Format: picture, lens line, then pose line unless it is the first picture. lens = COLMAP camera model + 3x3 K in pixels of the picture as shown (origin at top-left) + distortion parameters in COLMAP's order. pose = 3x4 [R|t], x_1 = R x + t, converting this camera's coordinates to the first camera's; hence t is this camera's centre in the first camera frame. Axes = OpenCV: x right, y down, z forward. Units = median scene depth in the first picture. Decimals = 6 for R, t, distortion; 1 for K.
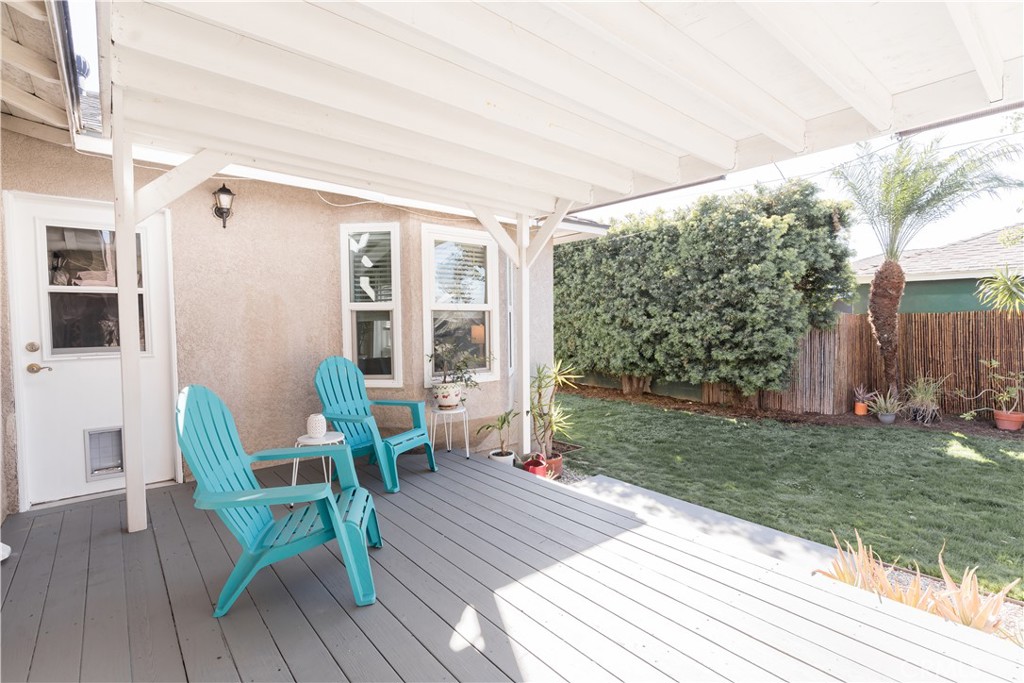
lens RADIAL K [[477.7, 0, 511.3], [0, 477.7, 341.9], [0, 0, 1]] dist [0.003558, 0.000432]
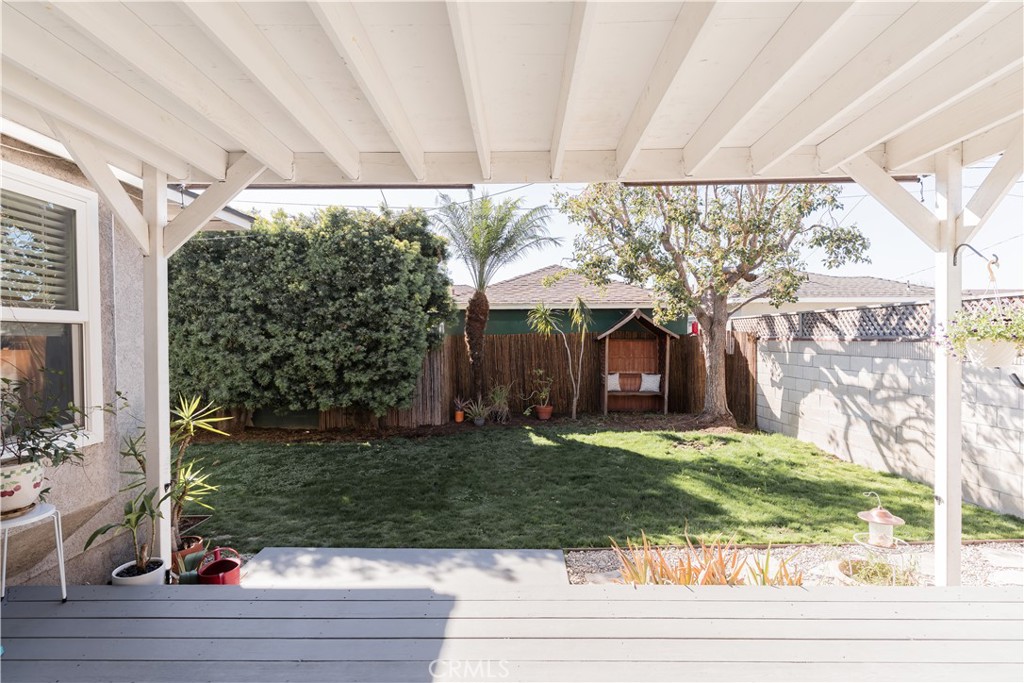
lens RADIAL K [[486.5, 0, 509.1], [0, 486.5, 343.6], [0, 0, 1]] dist [0.002949, 0.000720]
pose [[0.657298, -0.004906, 0.753615, -0.087007], [0.034747, 0.999113, -0.023802, -0.005346], [-0.752829, 0.041831, 0.656885, 0.131596]]
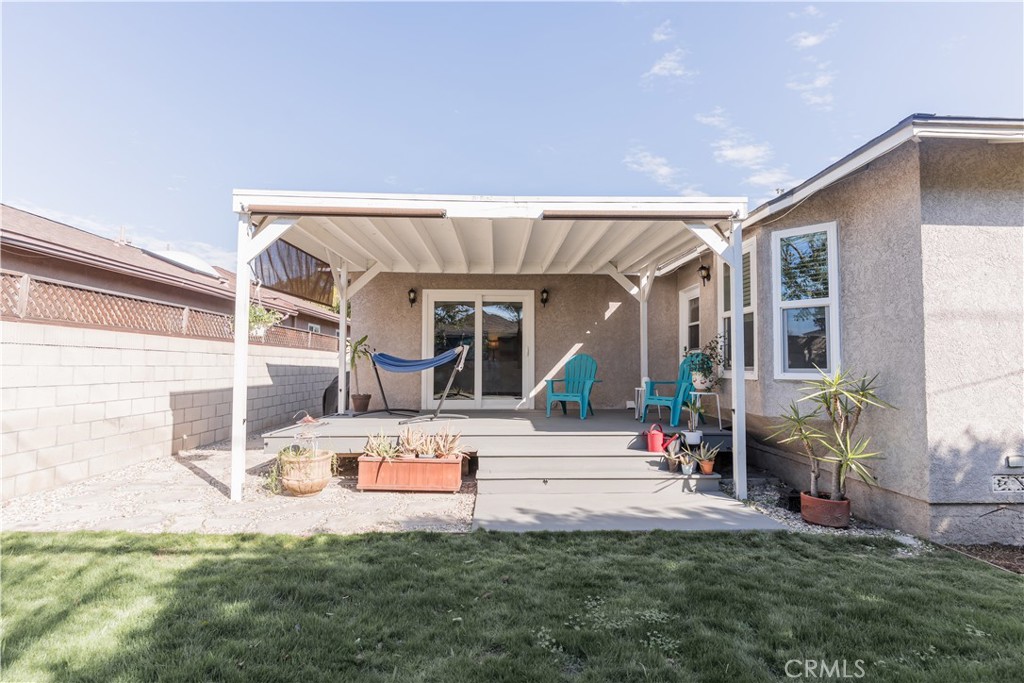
lens RADIAL K [[477.7, 0, 511.3], [0, 477.7, 341.9], [0, 0, 1]] dist [0.003558, 0.000432]
pose [[-0.618911, -0.028061, -0.784959, 0.639155], [-0.036117, 0.999321, -0.007248, 0.014741], [0.784630, 0.023865, -0.619505, 0.718596]]
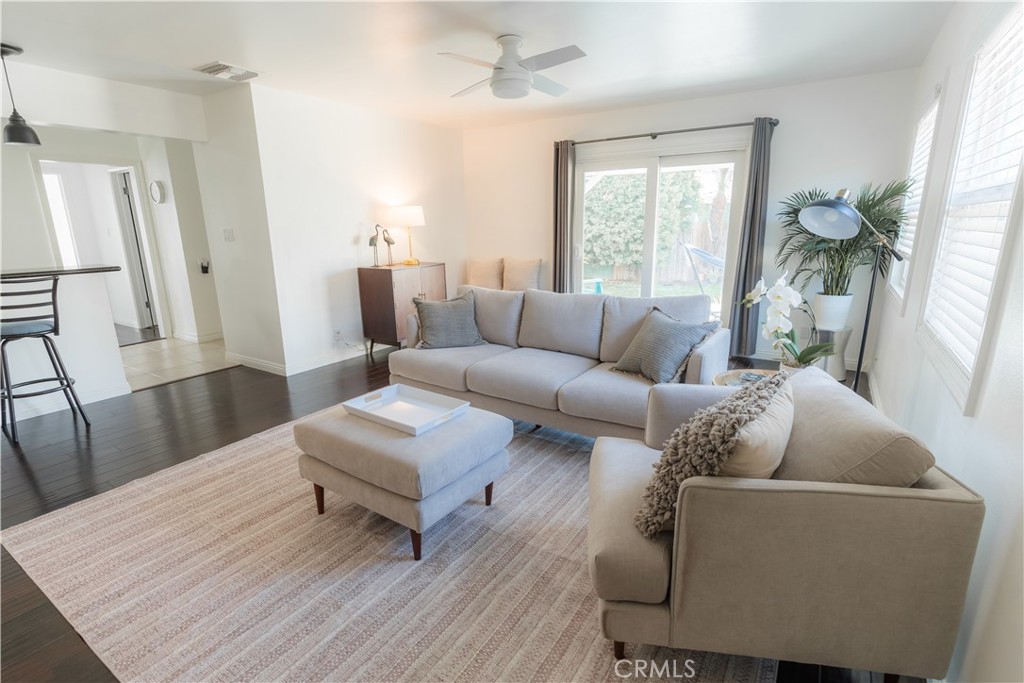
lens RADIAL K [[477.7, 0, 511.3], [0, 477.7, 341.9], [0, 0, 1]] dist [0.003558, 0.000432]
pose [[0.957792, -0.075094, 0.277479, -0.486885], [0.019157, 0.979804, 0.199038, 0.009611], [-0.286822, -0.185322, 0.939888, -0.547444]]
